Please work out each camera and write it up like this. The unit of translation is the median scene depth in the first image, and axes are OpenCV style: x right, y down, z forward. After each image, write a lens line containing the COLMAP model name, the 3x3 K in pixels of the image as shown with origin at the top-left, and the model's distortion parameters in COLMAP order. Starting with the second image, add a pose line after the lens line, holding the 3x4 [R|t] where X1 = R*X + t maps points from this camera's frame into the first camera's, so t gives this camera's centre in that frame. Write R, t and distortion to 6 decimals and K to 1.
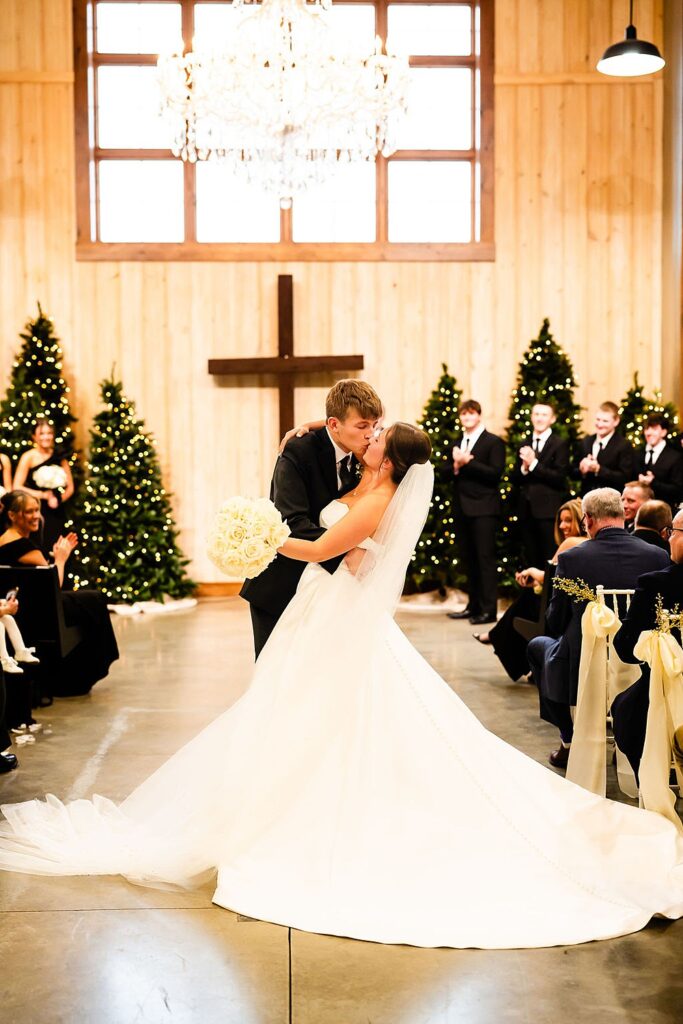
lens RADIAL K [[2044.0, 0, 341.5], [0, 2044.0, 512.0], [0, 0, 1]] dist [0.003118, -0.027789]
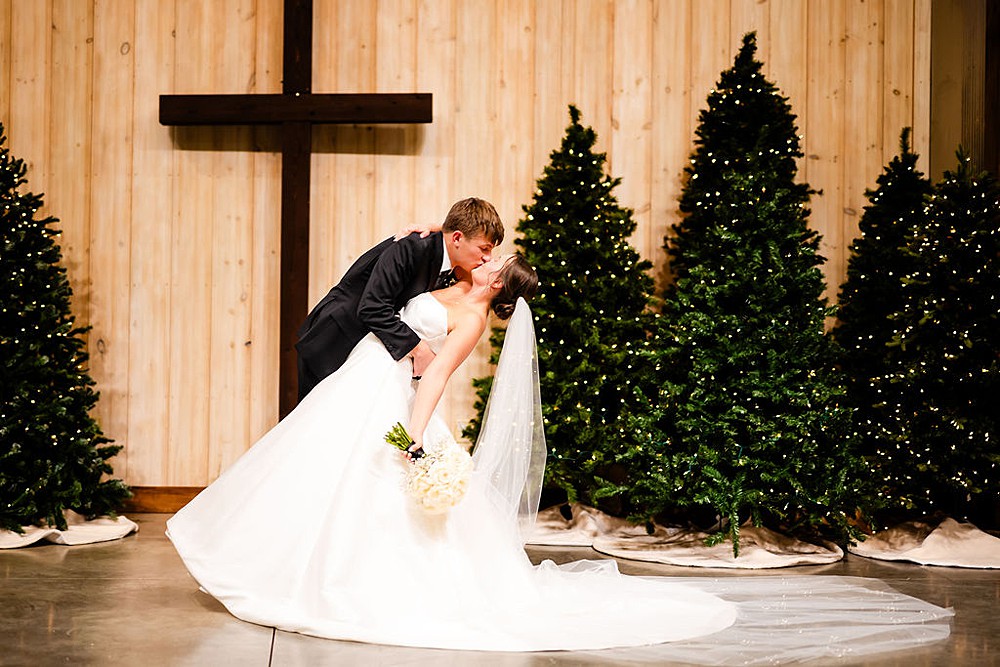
lens RADIAL K [[1996.1, 0, 498.2], [0, 1996.1, 228.4], [0, 0, 1]] dist [0.003118, -0.027789]
pose [[0.997864, 0.021470, 0.061689, -0.004450], [-0.016069, 0.996100, -0.086753, 0.009742], [-0.063311, 0.085577, 0.994318, 0.445456]]
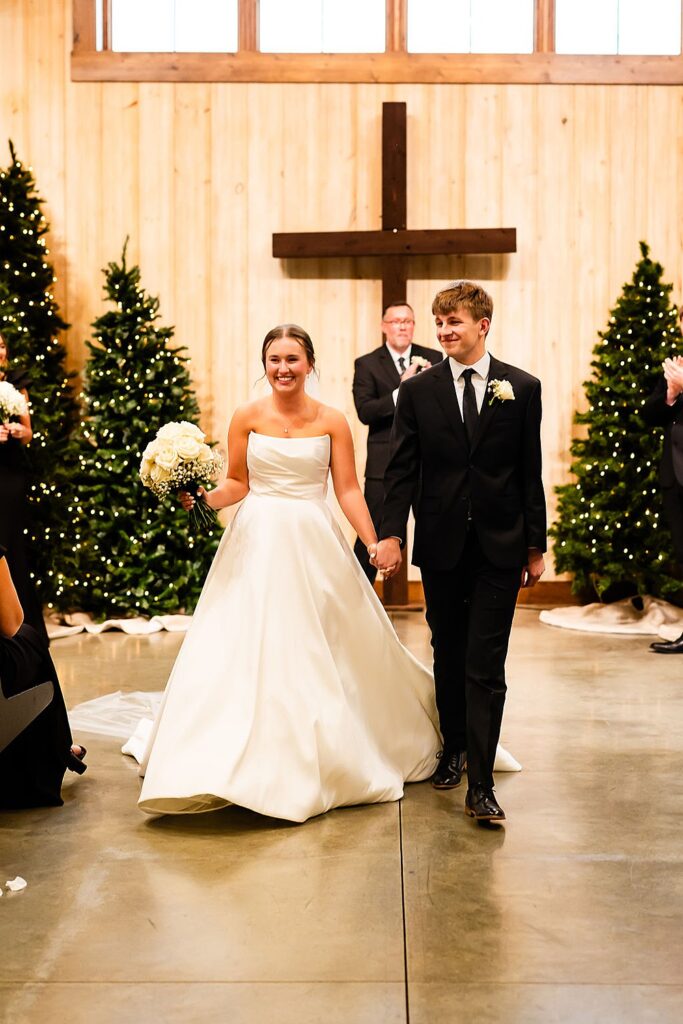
lens RADIAL K [[2564.0, 0, 343.1], [0, 2564.0, 391.5], [0, 0, 1]] dist [-0.013382, -0.095953]
pose [[0.999079, 0.009777, -0.041779, -0.009244], [-0.010502, 0.999797, -0.017172, -0.011633], [0.041602, 0.017595, 0.998979, 0.198997]]
